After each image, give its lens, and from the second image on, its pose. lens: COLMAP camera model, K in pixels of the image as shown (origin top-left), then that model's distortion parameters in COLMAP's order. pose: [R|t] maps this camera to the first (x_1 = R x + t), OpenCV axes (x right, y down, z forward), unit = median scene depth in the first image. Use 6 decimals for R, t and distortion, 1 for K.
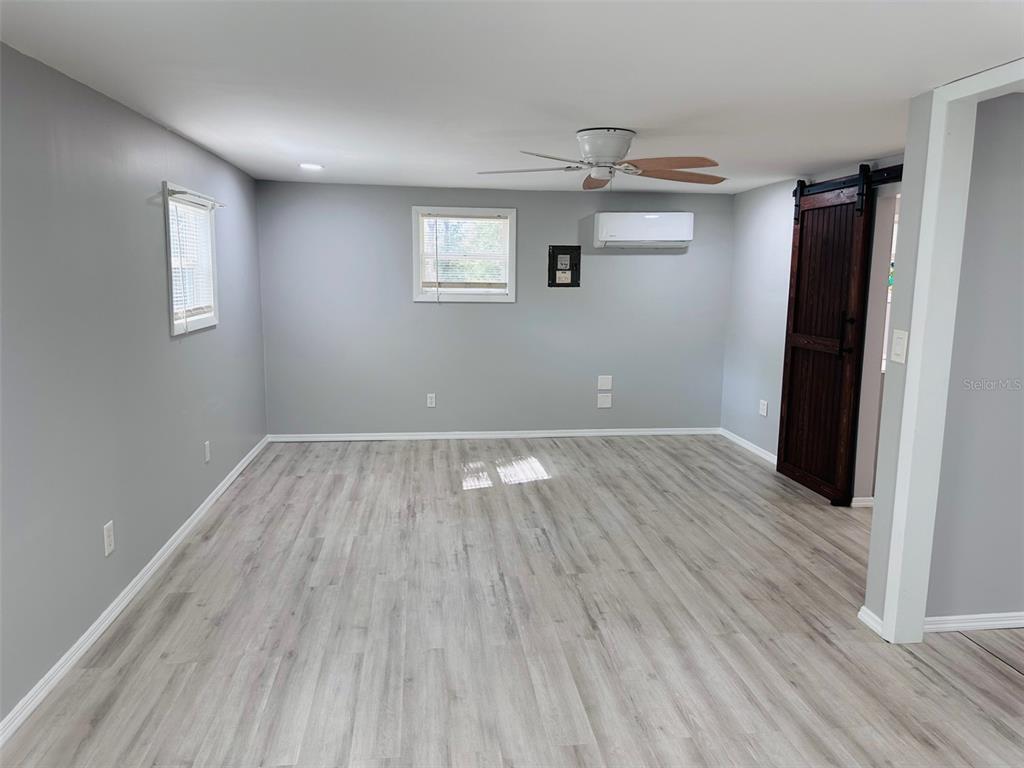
lens RADIAL K [[726.2, 0, 514.4], [0, 726.2, 382.4], [0, 0, 1]] dist [0.032758, -0.039629]
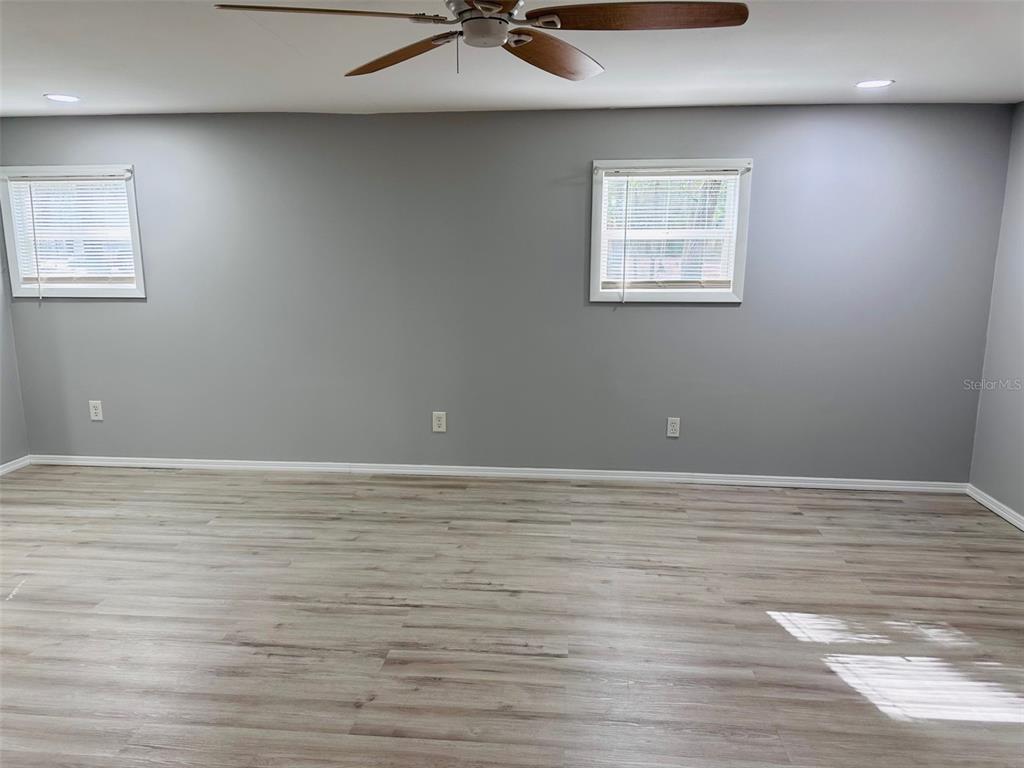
lens RADIAL K [[726.2, 0, 512.3], [0, 726.2, 384.1], [0, 0, 1]] dist [0.032758, -0.039629]
pose [[-0.221728, 0.172333, -0.959759, 0.632930], [-0.158724, 0.964754, 0.209899, -0.149337], [0.962104, 0.198877, -0.186560, 1.087614]]
